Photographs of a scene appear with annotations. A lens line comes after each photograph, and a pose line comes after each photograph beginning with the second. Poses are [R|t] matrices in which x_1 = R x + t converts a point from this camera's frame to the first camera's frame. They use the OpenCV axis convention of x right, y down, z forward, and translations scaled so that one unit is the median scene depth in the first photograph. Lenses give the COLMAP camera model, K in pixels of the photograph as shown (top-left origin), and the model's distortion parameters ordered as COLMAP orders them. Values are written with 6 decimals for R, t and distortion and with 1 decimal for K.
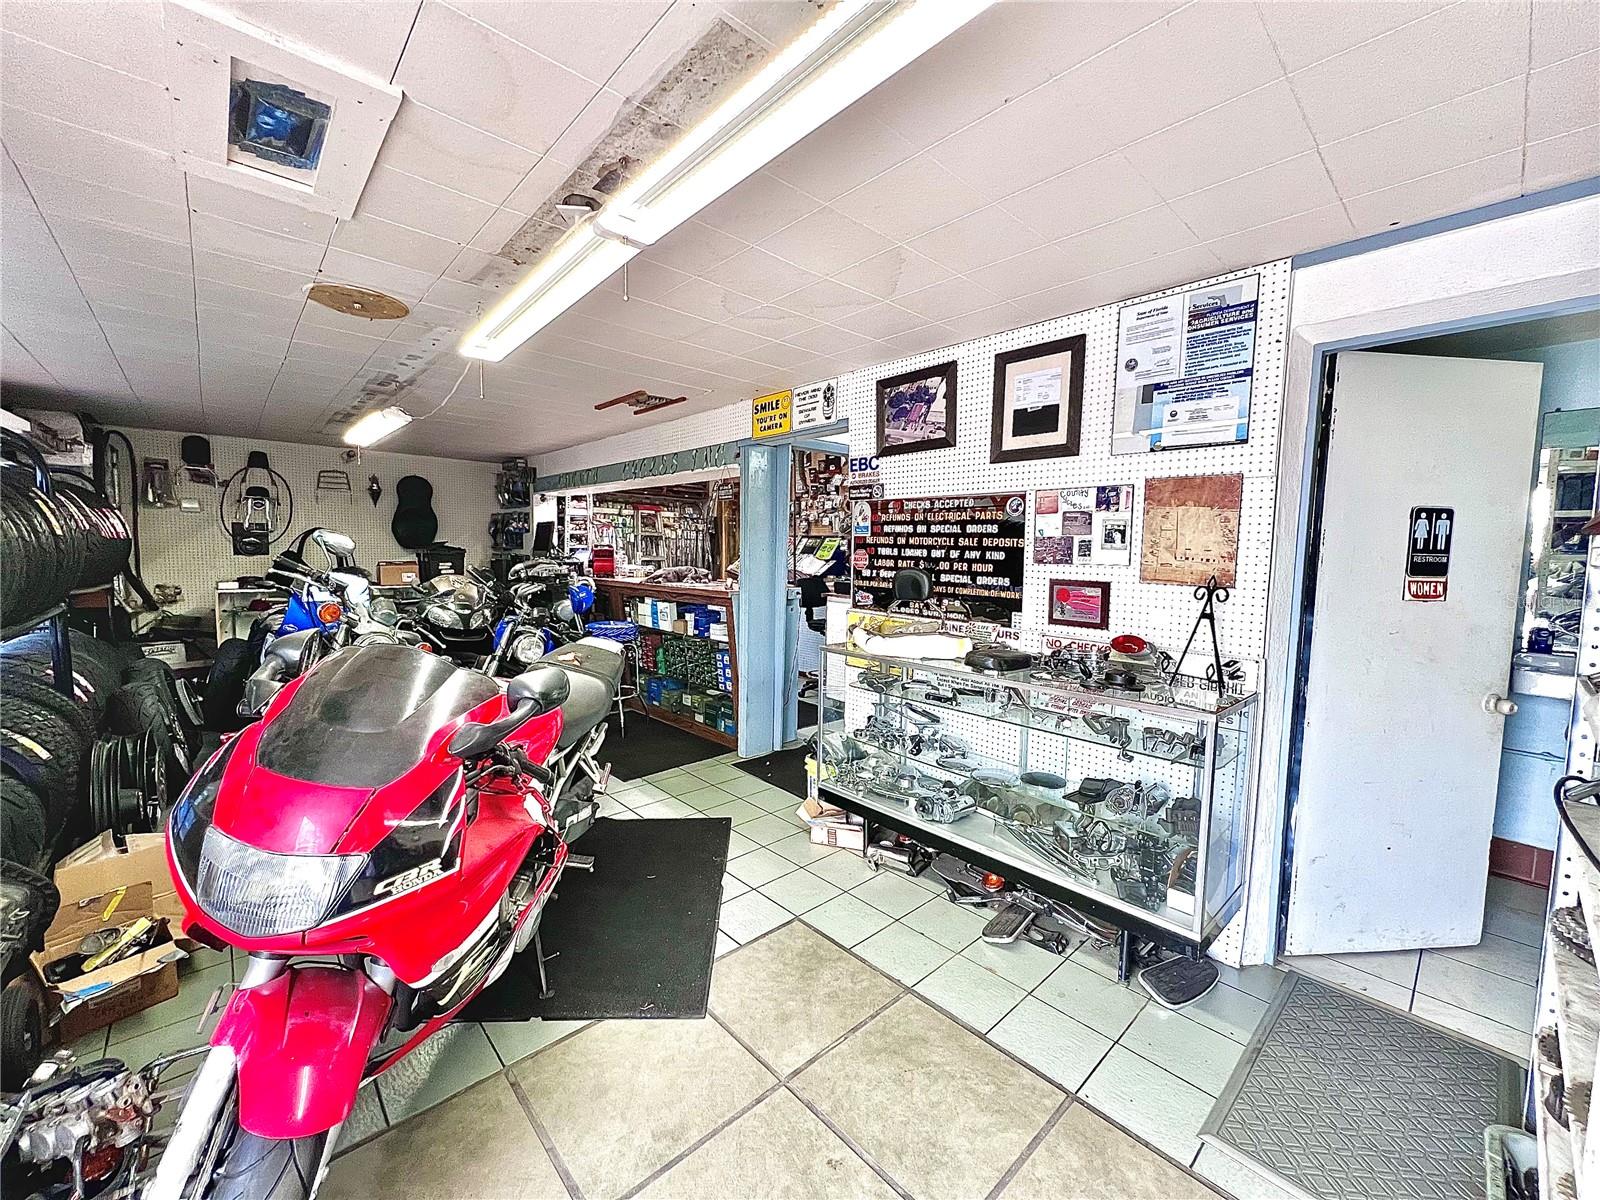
lens RADIAL K [[636.1, 0, 797.1], [0, 636.1, 597.7], [0, 0, 1]] dist [-0.003219, -0.000658]
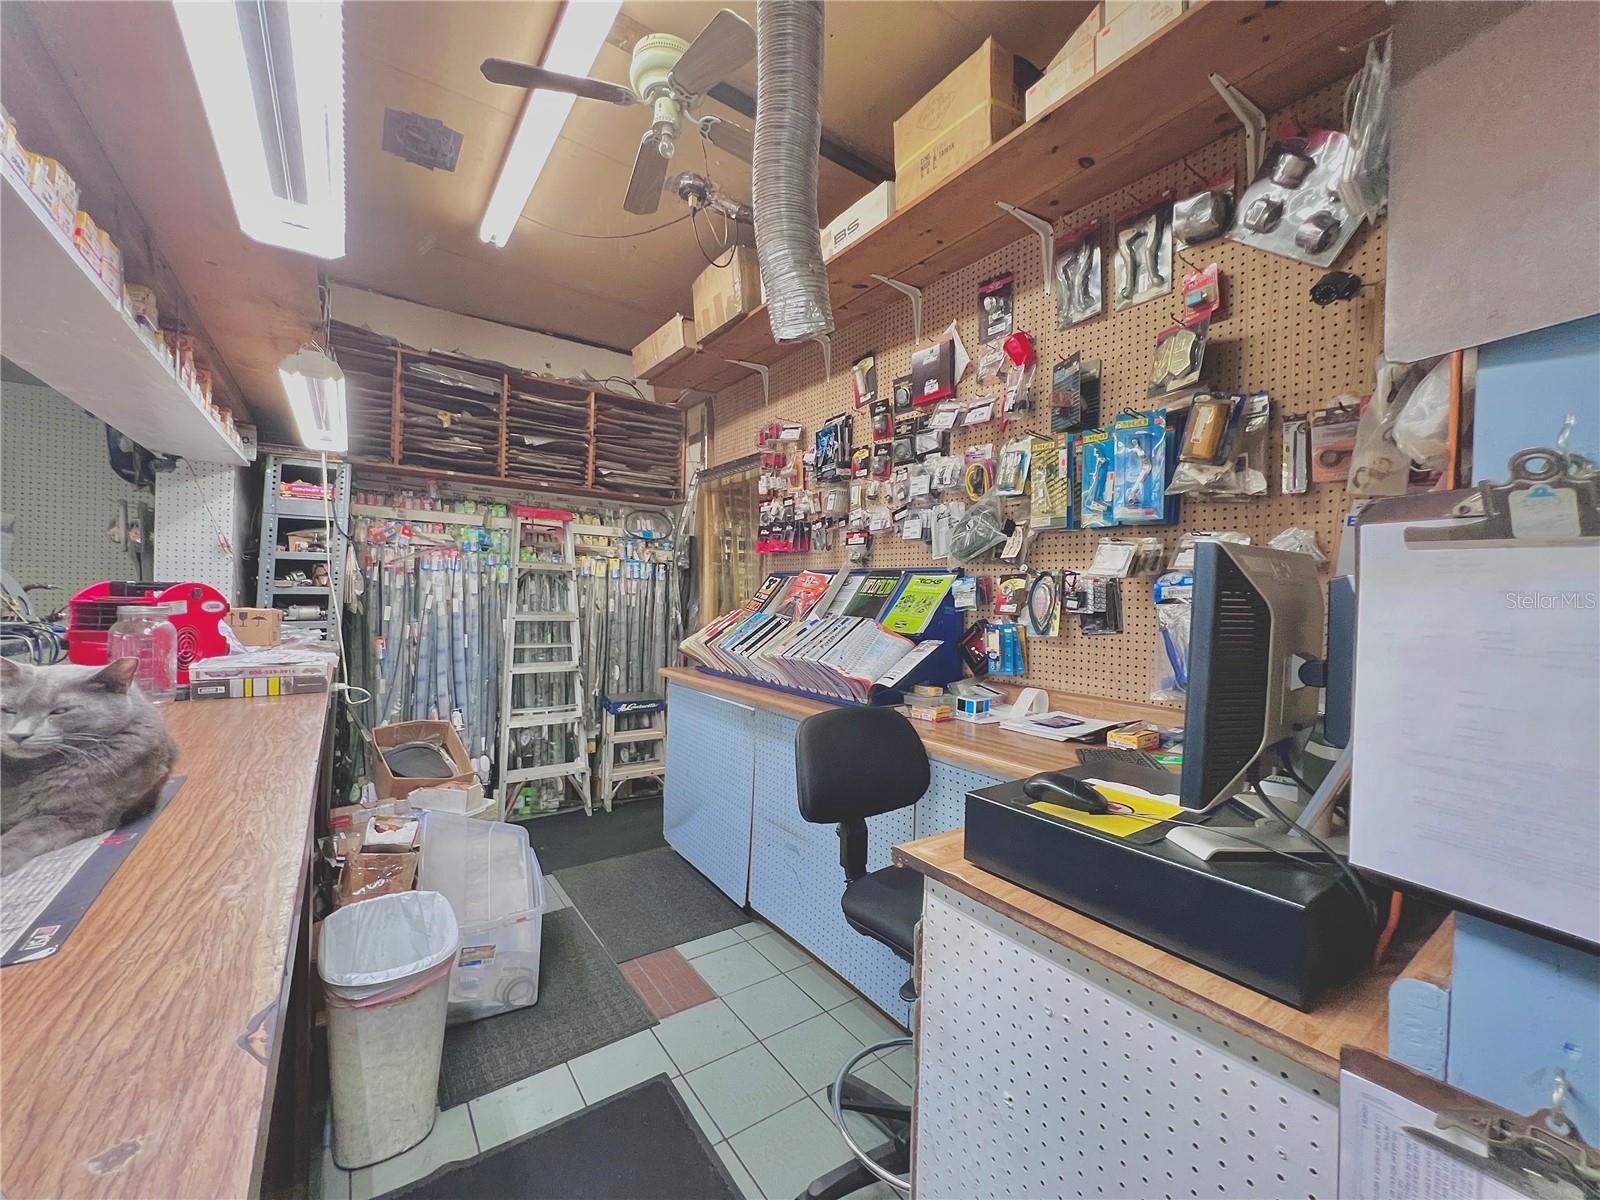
lens RADIAL K [[636.1, 0, 807.3], [0, 636.1, 601.9], [0, 0, 1]] dist [-0.003219, -0.000658]
pose [[0.993727, 0.011029, -0.111286, 0.026134], [-0.018316, 0.997739, -0.064668, -0.053486], [0.110321, 0.066300, 0.991682, 0.631780]]
